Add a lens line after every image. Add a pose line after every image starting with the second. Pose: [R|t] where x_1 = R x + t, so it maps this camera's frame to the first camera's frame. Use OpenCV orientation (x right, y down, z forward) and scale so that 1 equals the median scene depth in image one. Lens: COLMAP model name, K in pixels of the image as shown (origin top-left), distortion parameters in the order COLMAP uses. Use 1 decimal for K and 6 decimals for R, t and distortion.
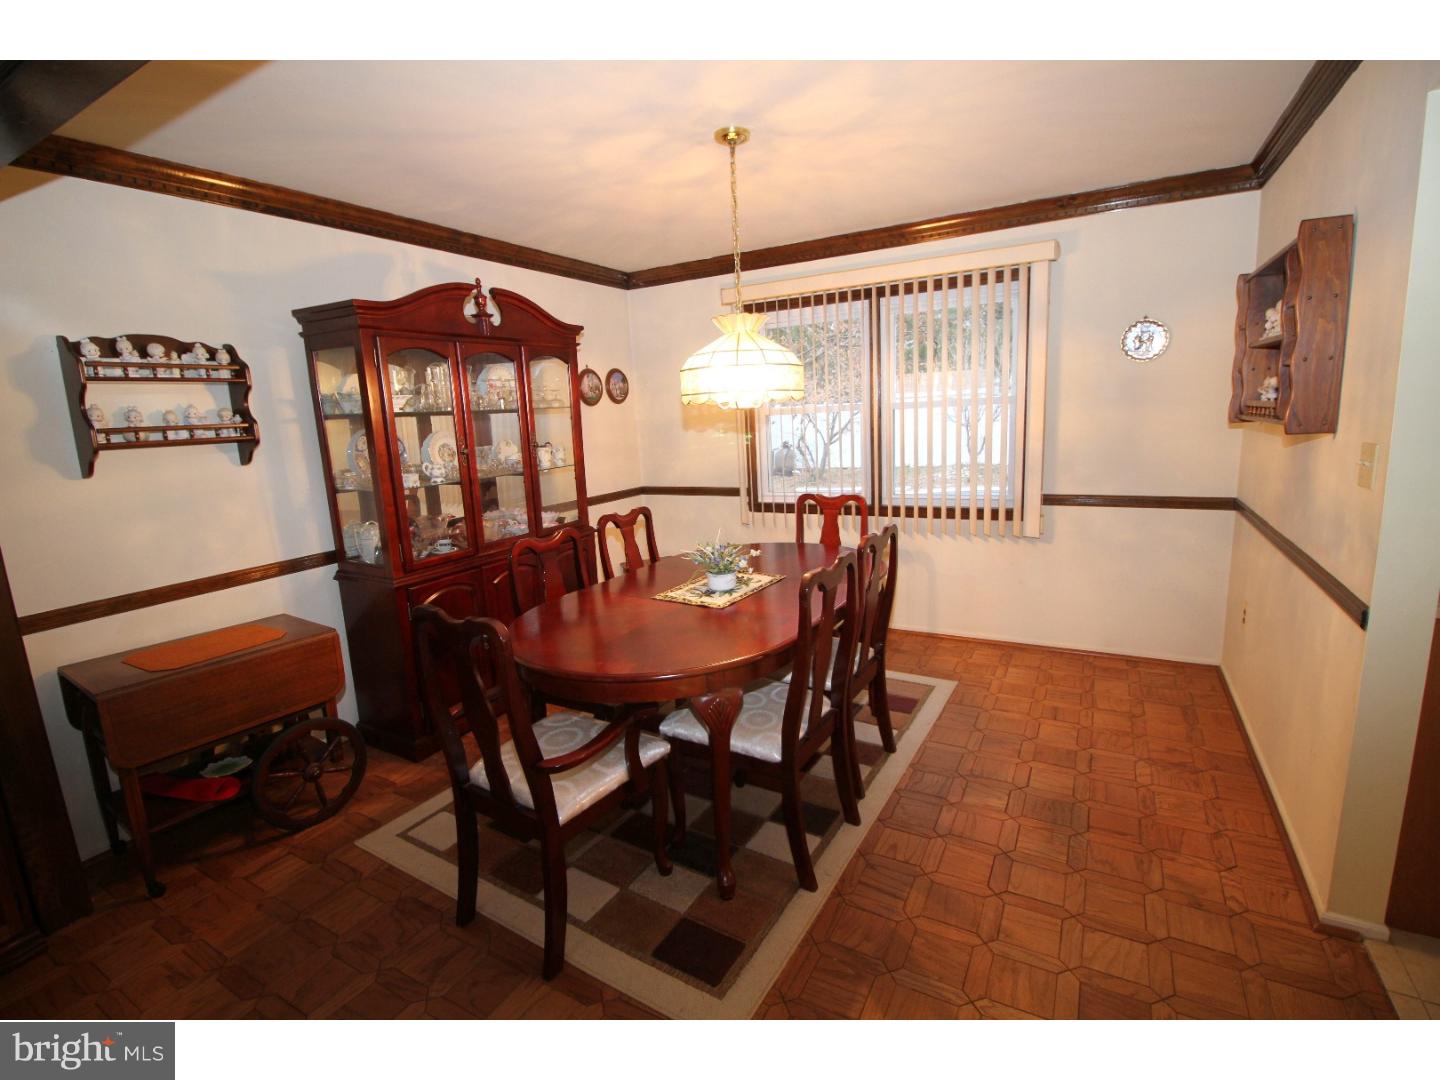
lens RADIAL K [[666.8, 0, 723.6], [0, 666.8, 535.1], [0, 0, 1]] dist [-0.005417, -0.006295]
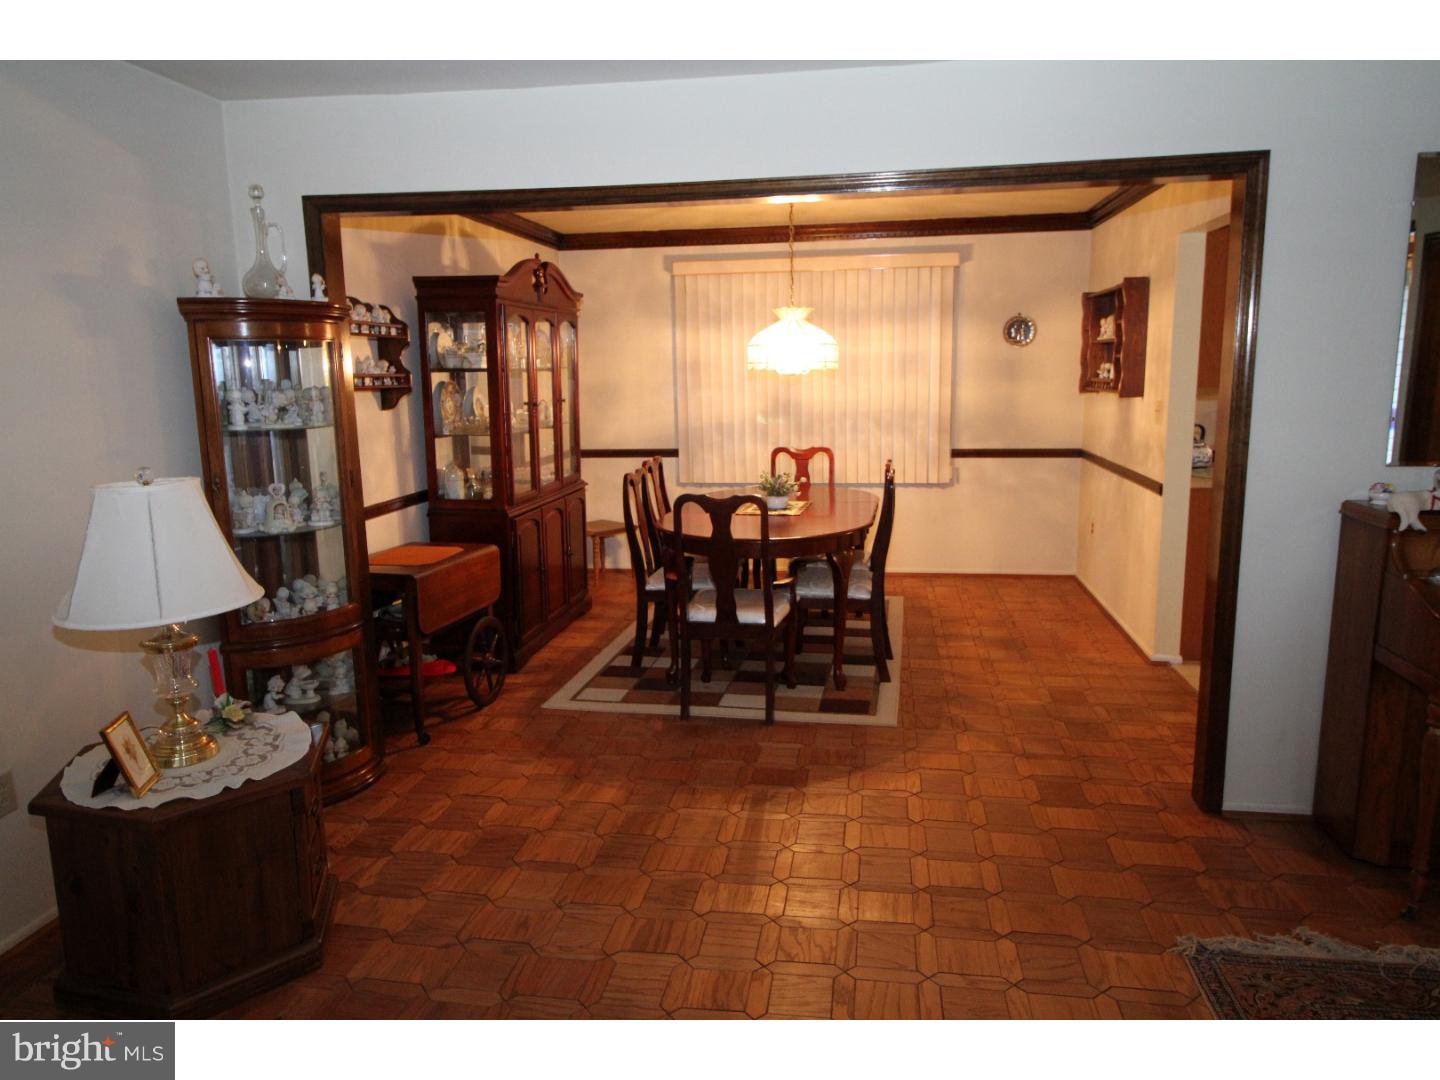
lens RADIAL K [[981.2, 0, 718.5], [0, 981.2, 539.5], [0, 0, 1]] dist [-0.001343, 0.000310]
pose [[0.937798, -0.029159, 0.345956, -0.856762], [0.038003, 0.999101, -0.018808, 0.188987], [-0.345096, 0.030786, 0.938062, -0.858875]]
